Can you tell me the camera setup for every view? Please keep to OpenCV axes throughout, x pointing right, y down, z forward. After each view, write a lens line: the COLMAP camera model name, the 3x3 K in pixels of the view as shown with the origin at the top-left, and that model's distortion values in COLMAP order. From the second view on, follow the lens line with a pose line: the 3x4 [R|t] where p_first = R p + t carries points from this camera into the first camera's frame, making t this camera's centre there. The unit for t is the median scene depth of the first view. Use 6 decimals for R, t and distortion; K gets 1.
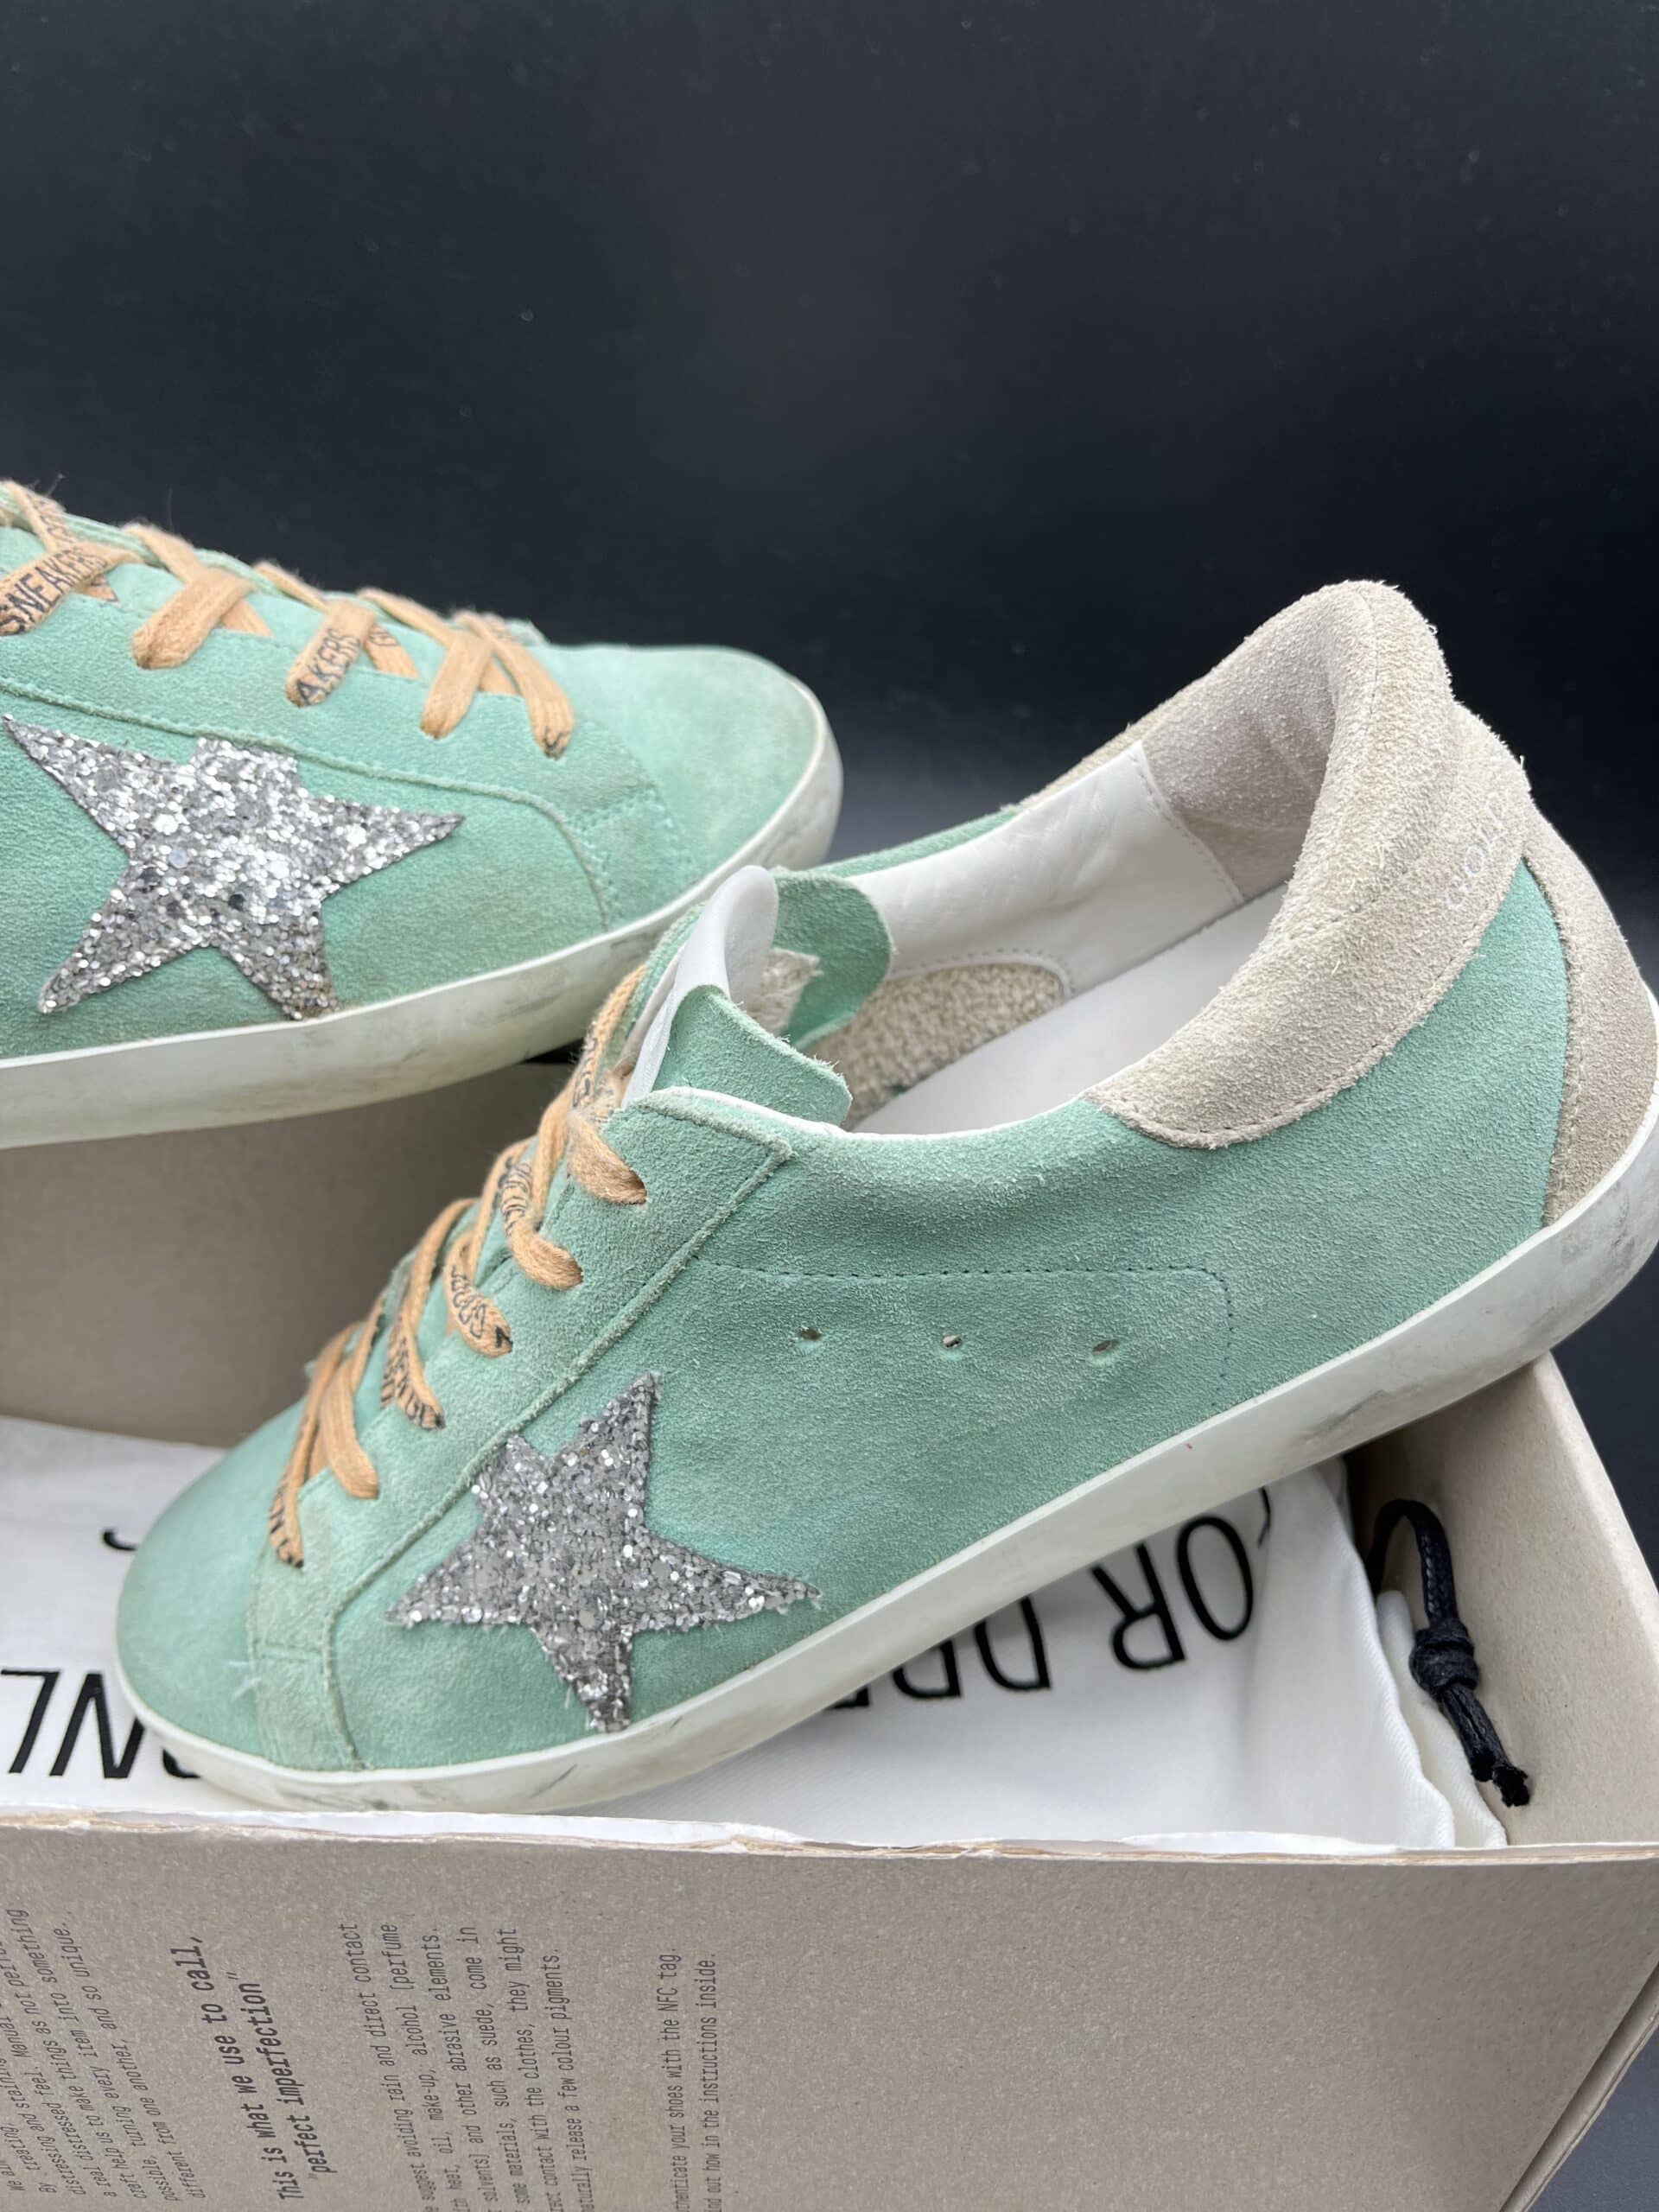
lens RADIAL K [[1745.4, 0, 840.6], [0, 1745.4, 1095.2], [0, 0, 1]] dist [0.048923, -0.099210]
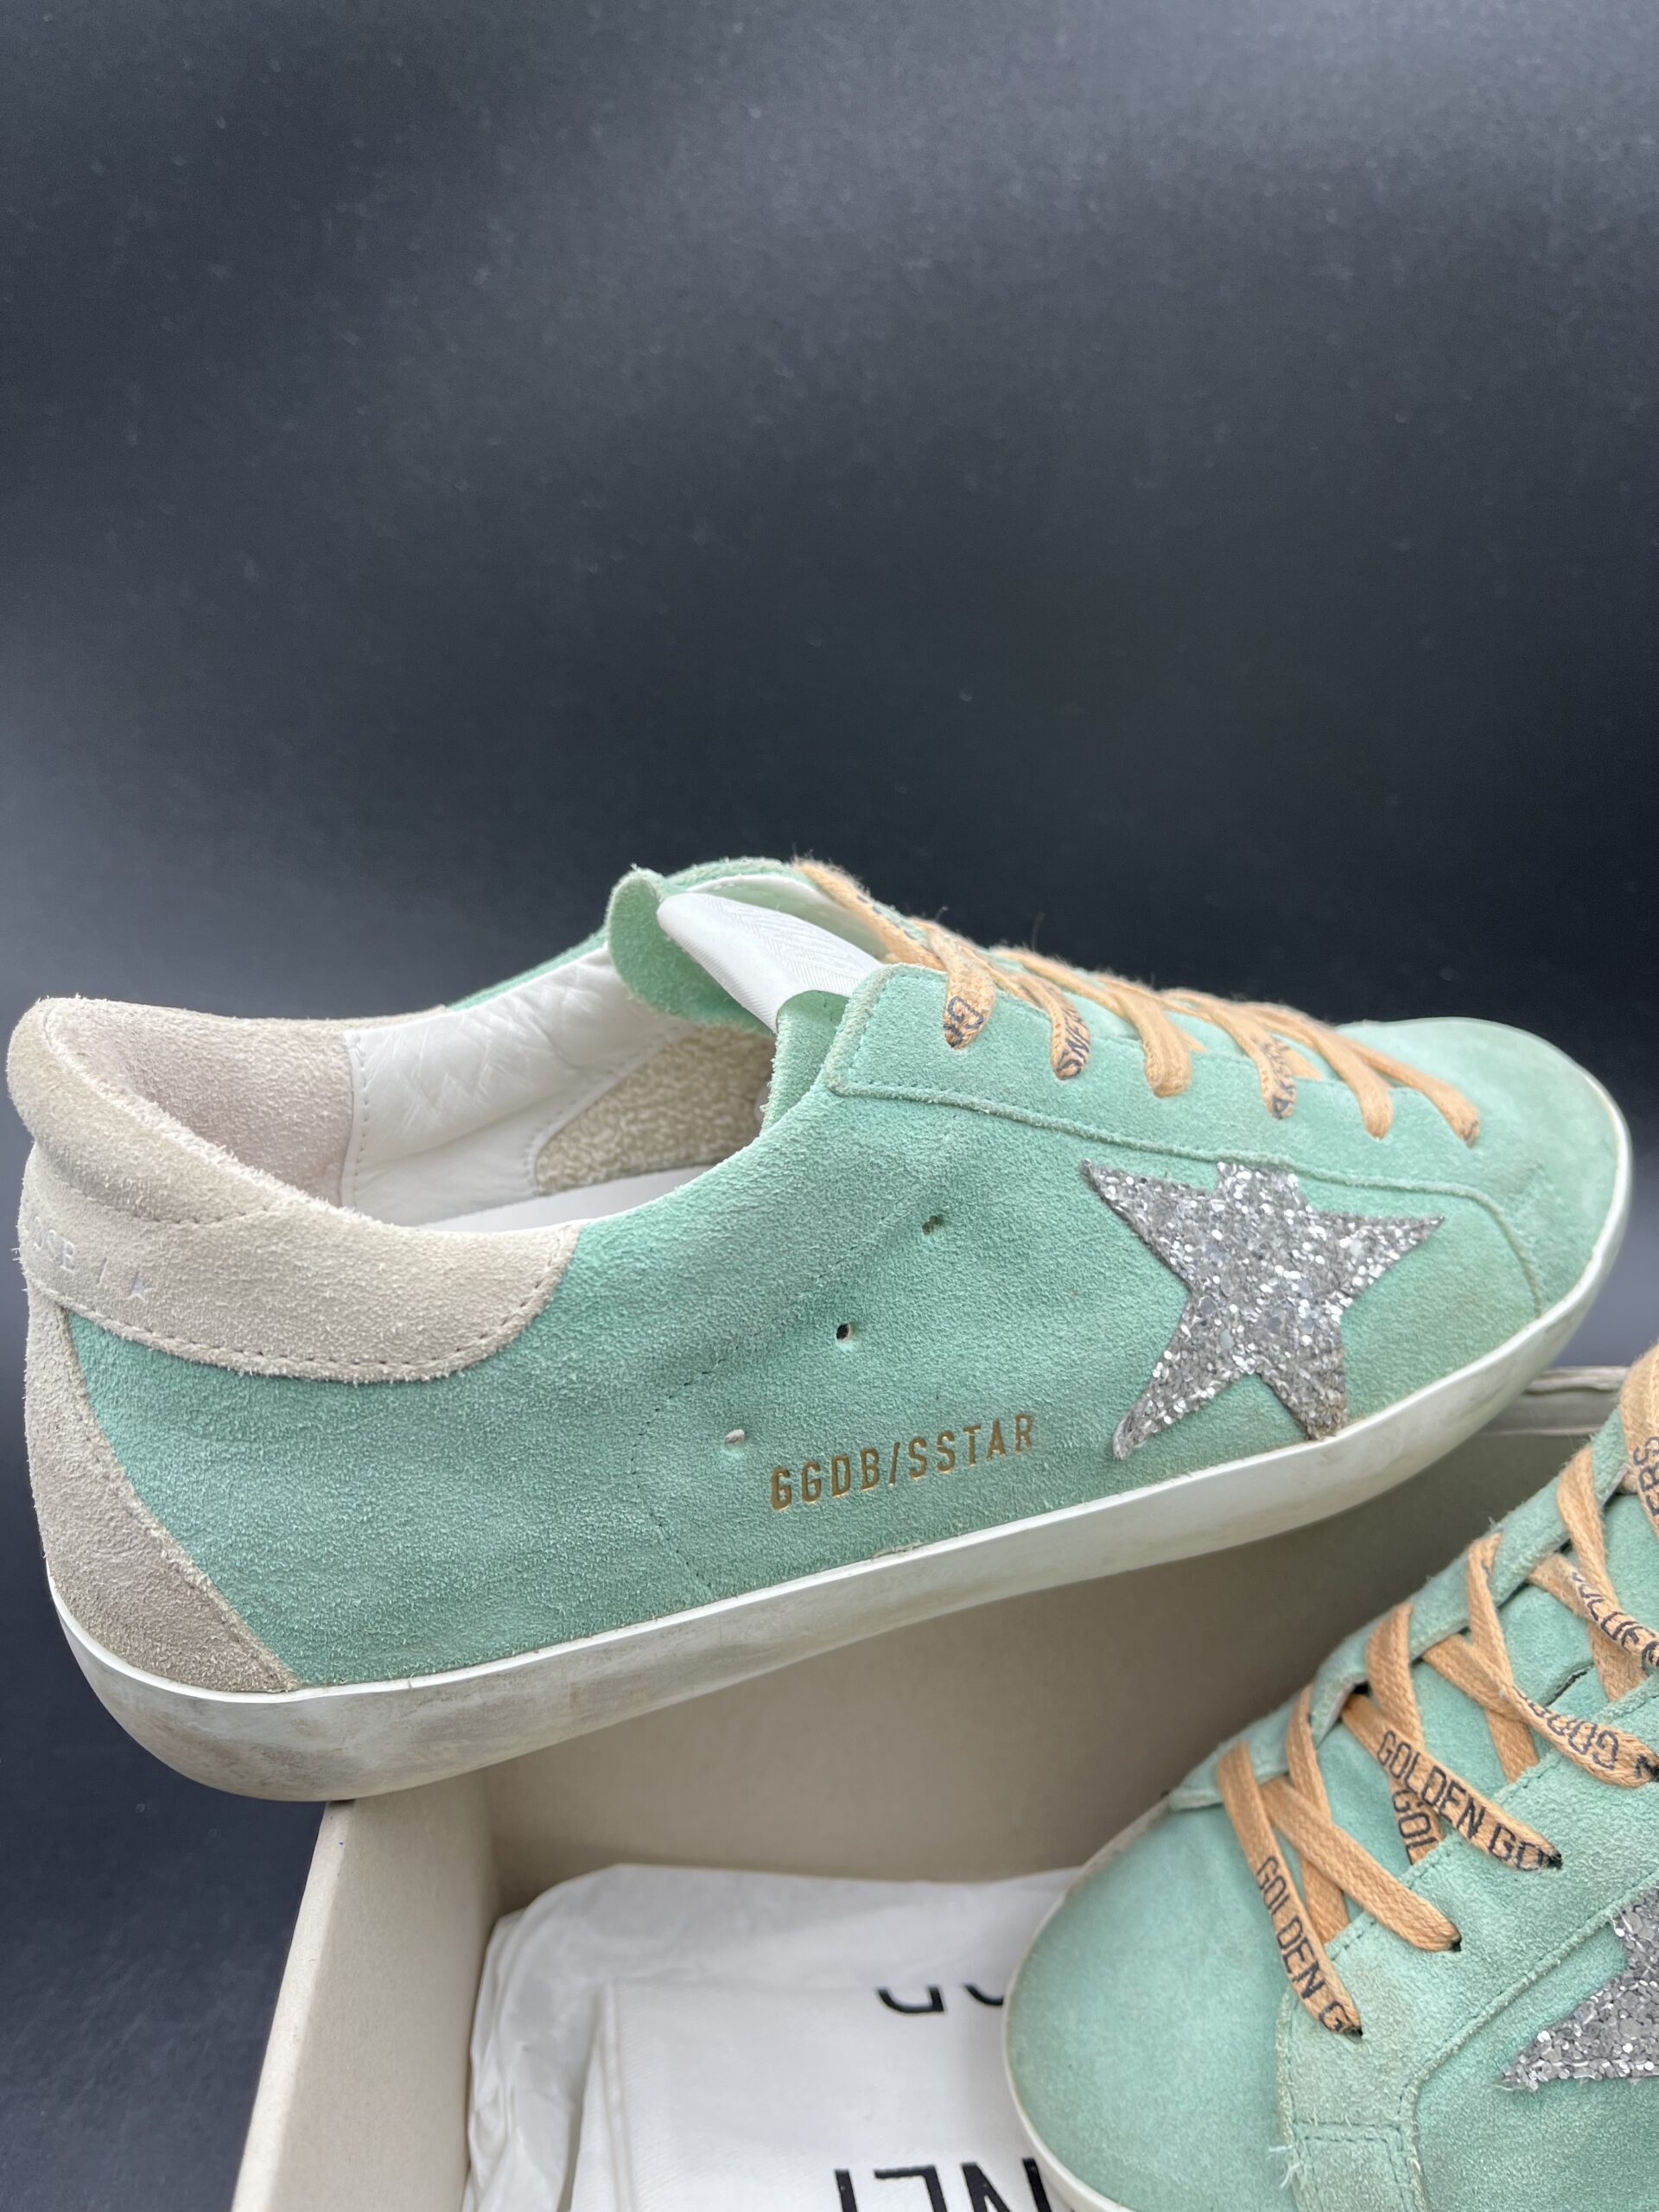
lens RADIAL K [[1745.4, 0, 837.0], [0, 1745.4, 1099.9], [0, 0, 1]] dist [0.048923, -0.099210]
pose [[0.995689, -0.068131, 0.062942, -0.662376], [0.076912, 0.985740, -0.149673, -0.110083], [-0.051848, 0.153869, 0.986730, 0.024143]]
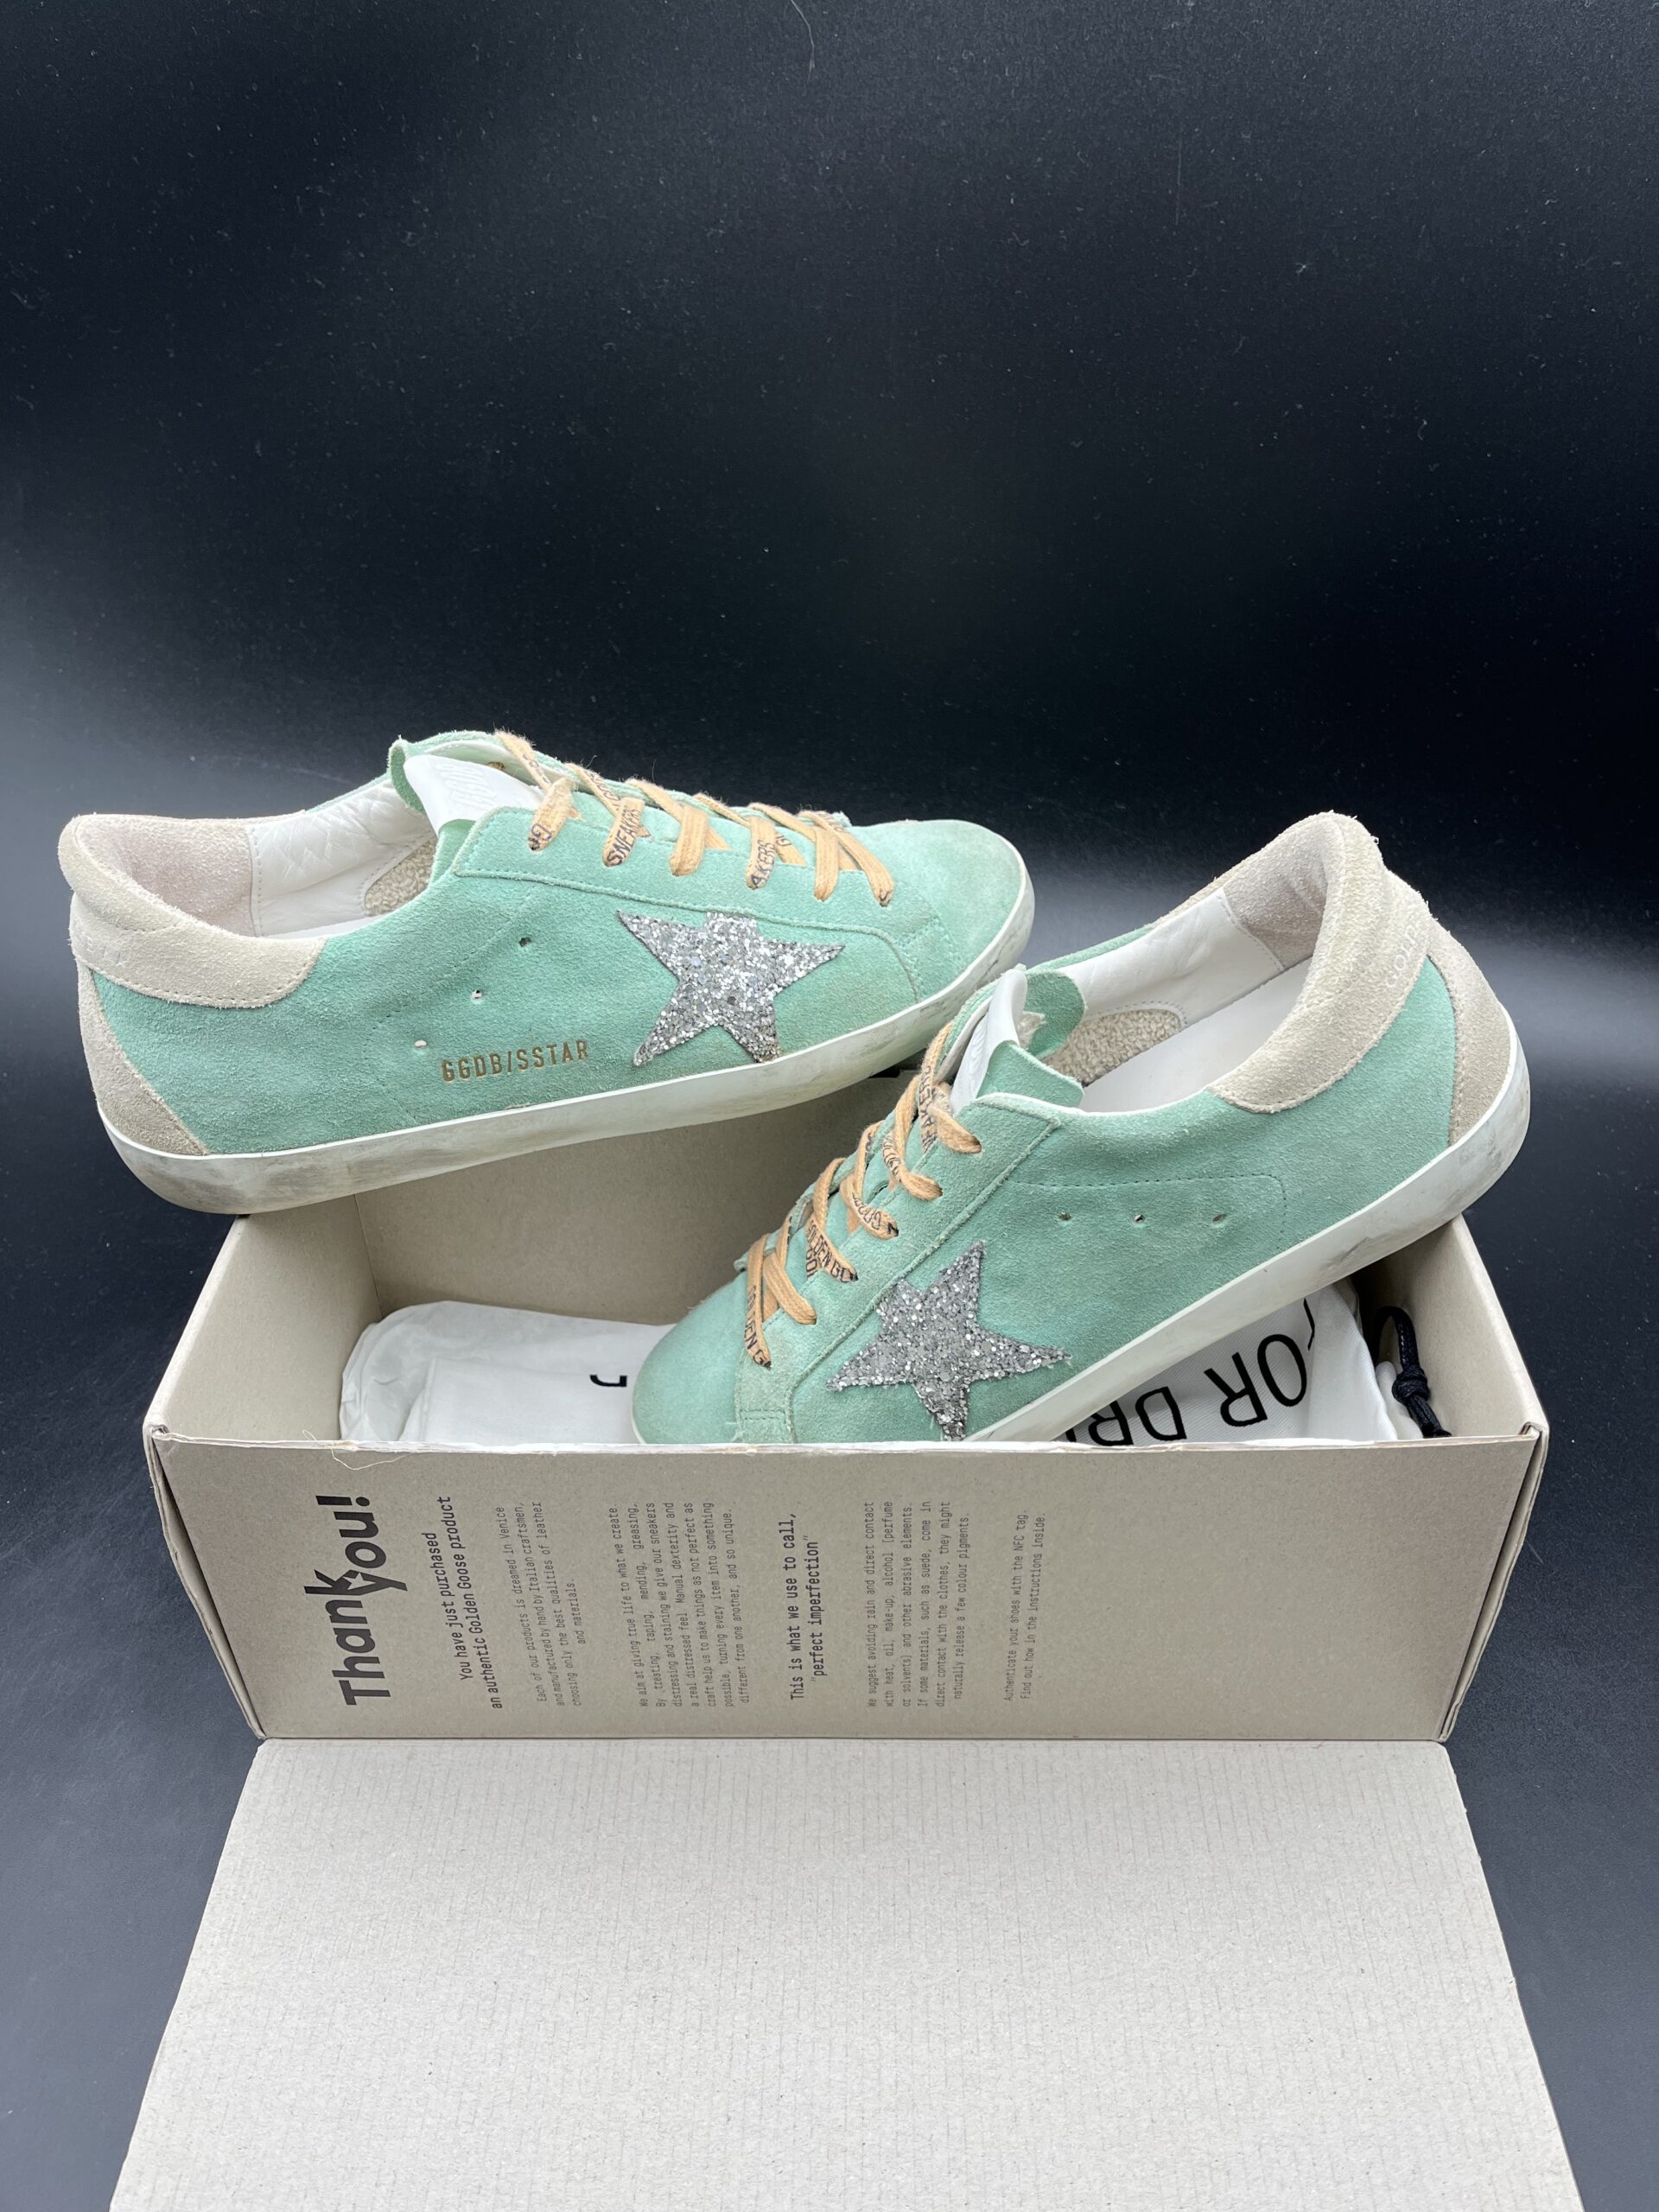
lens RADIAL K [[1745.4, 0, 839.4], [0, 1745.4, 1085.8], [0, 0, 1]] dist [0.048923, -0.099210]
pose [[0.998729, -0.041899, -0.028023, -0.189271], [0.042139, 0.999080, 0.008016, -0.031442], [0.027662, -0.009187, 0.999575, -0.854860]]
